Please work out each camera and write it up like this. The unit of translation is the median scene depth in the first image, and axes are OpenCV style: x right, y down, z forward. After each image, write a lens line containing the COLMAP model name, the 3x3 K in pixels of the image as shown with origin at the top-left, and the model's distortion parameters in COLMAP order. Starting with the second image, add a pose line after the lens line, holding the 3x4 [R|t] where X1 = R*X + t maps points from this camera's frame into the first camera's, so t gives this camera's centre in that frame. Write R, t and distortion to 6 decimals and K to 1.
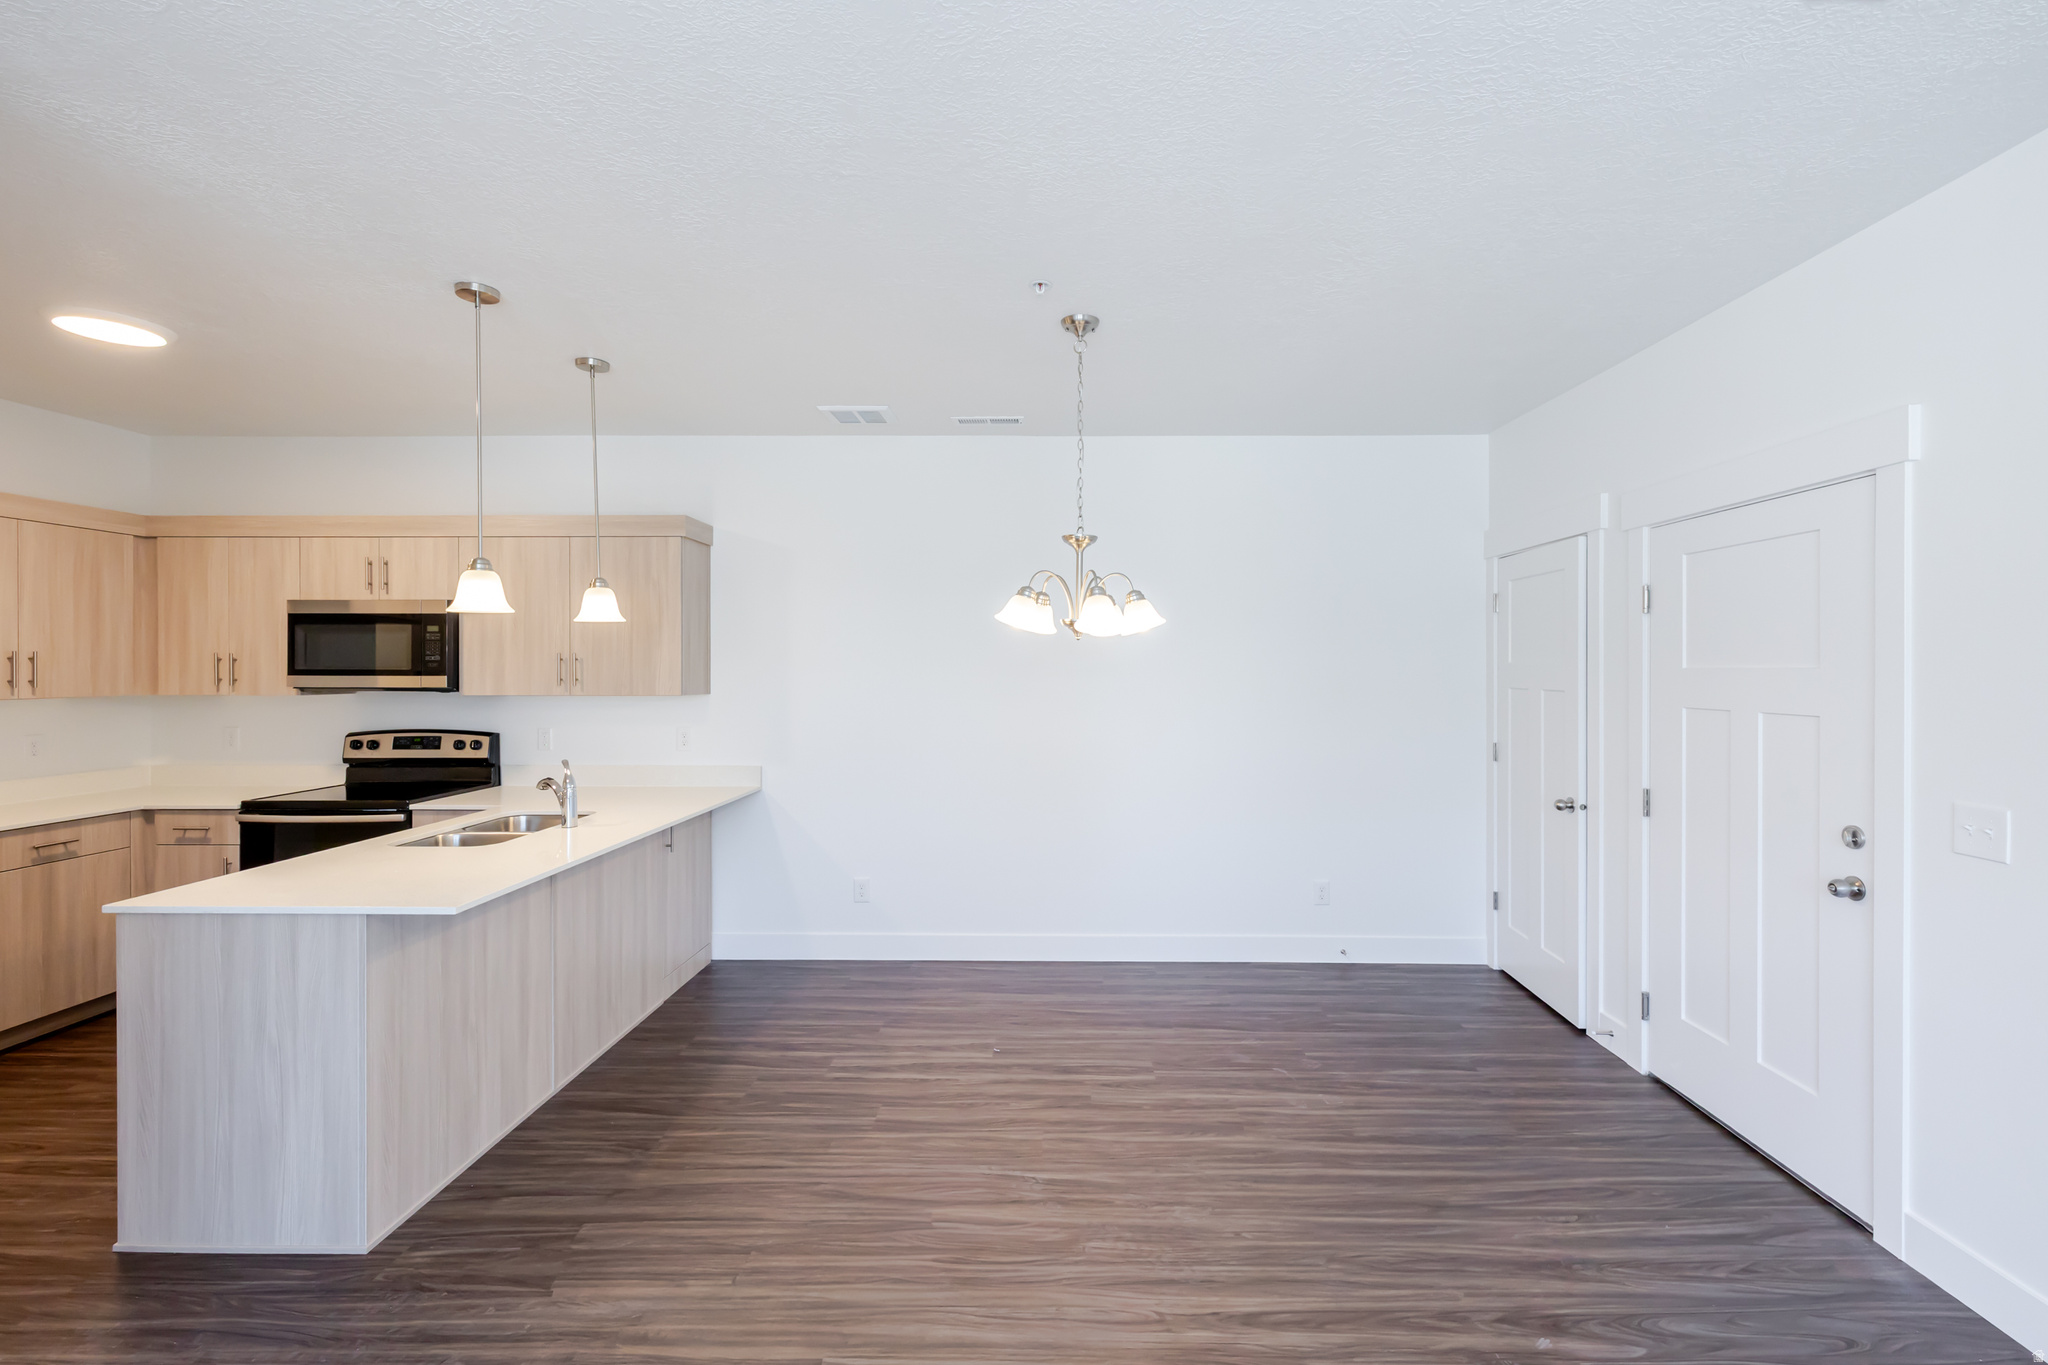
lens RADIAL K [[877.3, 0, 1059.6], [0, 877.3, 648.4], [0, 0, 1]] dist [0.000685, 0.000223]
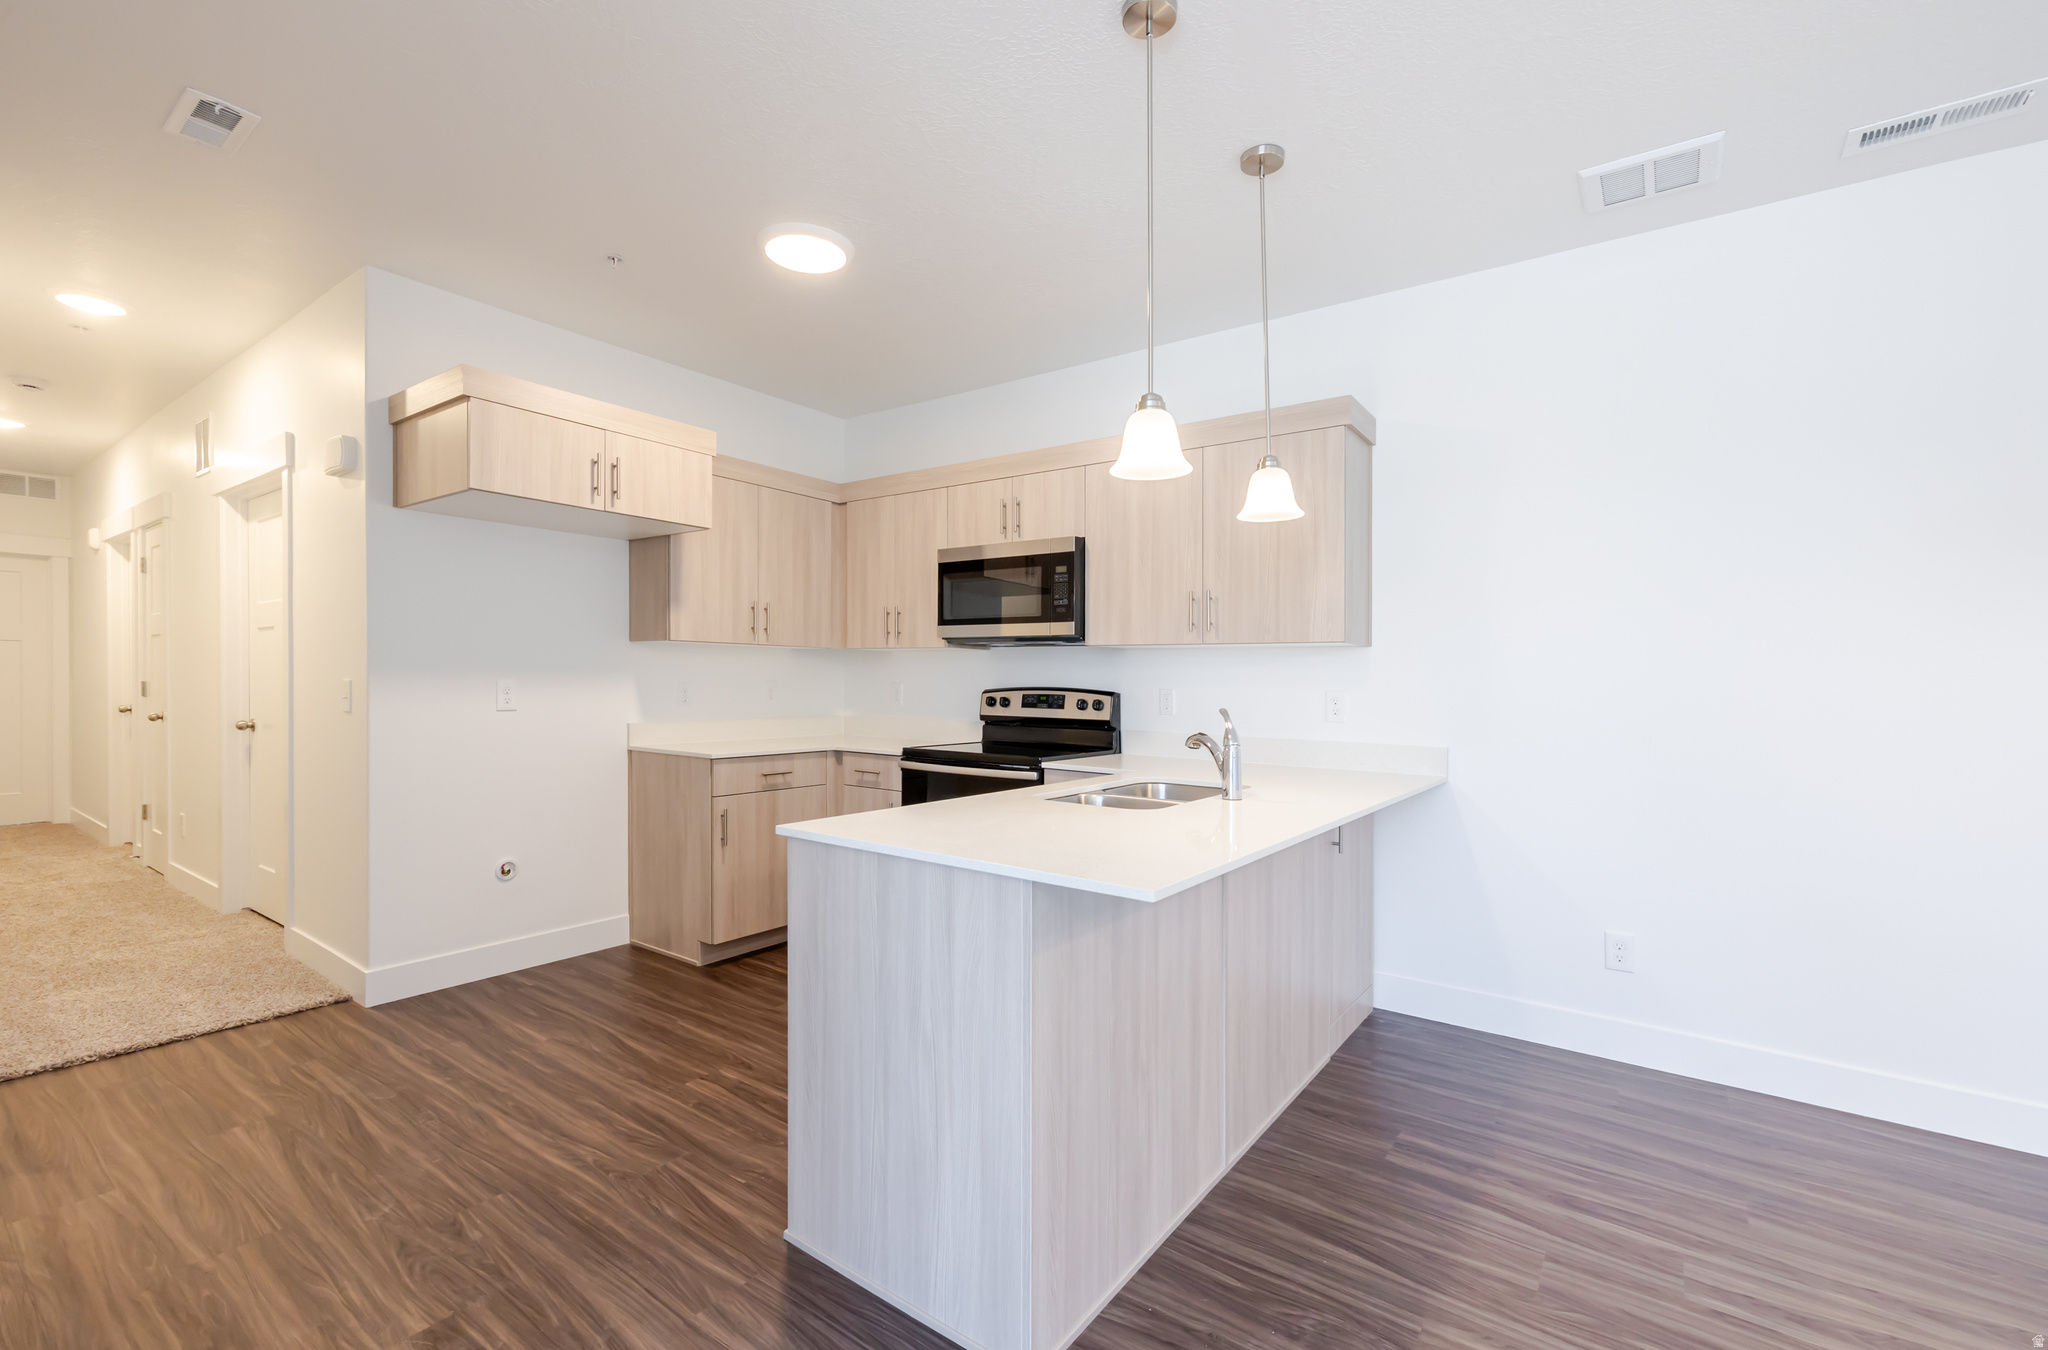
lens RADIAL K [[883.4, 0, 1020.5], [0, 883.4, 669.1], [0, 0, 1]] dist [0.000986, -0.000133]
pose [[0.811853, 0.003906, -0.583848, -0.232827], [-0.003396, 0.999992, 0.001967, 0.080760], [0.583851, 0.000386, 0.811860, 0.257645]]
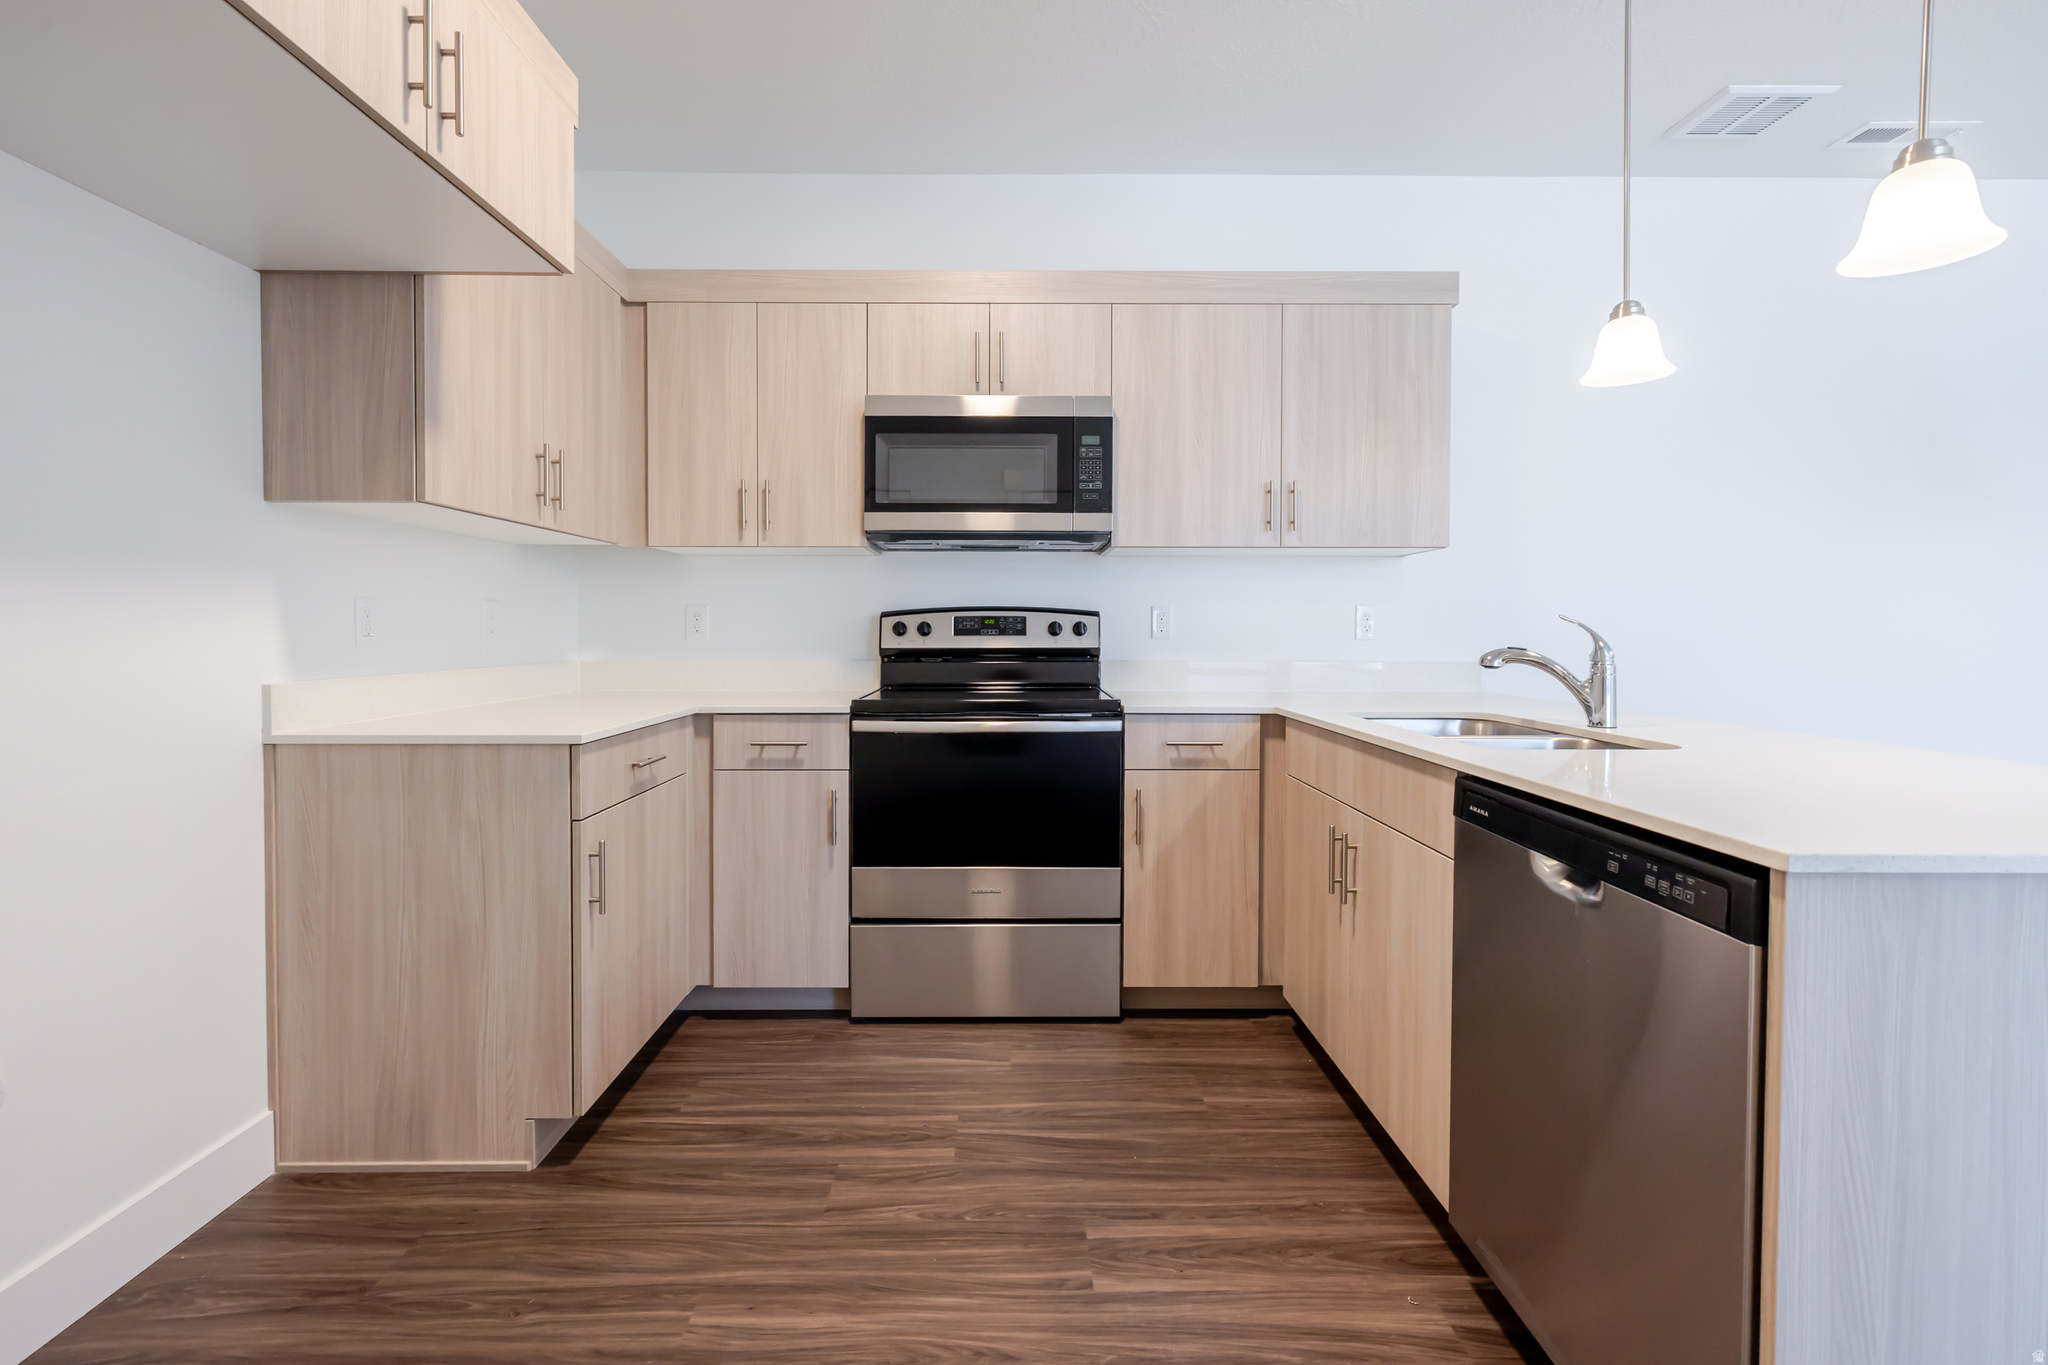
lens RADIAL K [[883.1, 0, 1016.4], [0, 883.1, 625.2], [0, 0, 1]] dist [0.001476, 0.000245]
pose [[0.999904, 0.000270, 0.013844, -0.810932], [-0.000454, 0.999911, 0.013357, 0.110134], [-0.013839, -0.013362, 0.999815, 0.361376]]
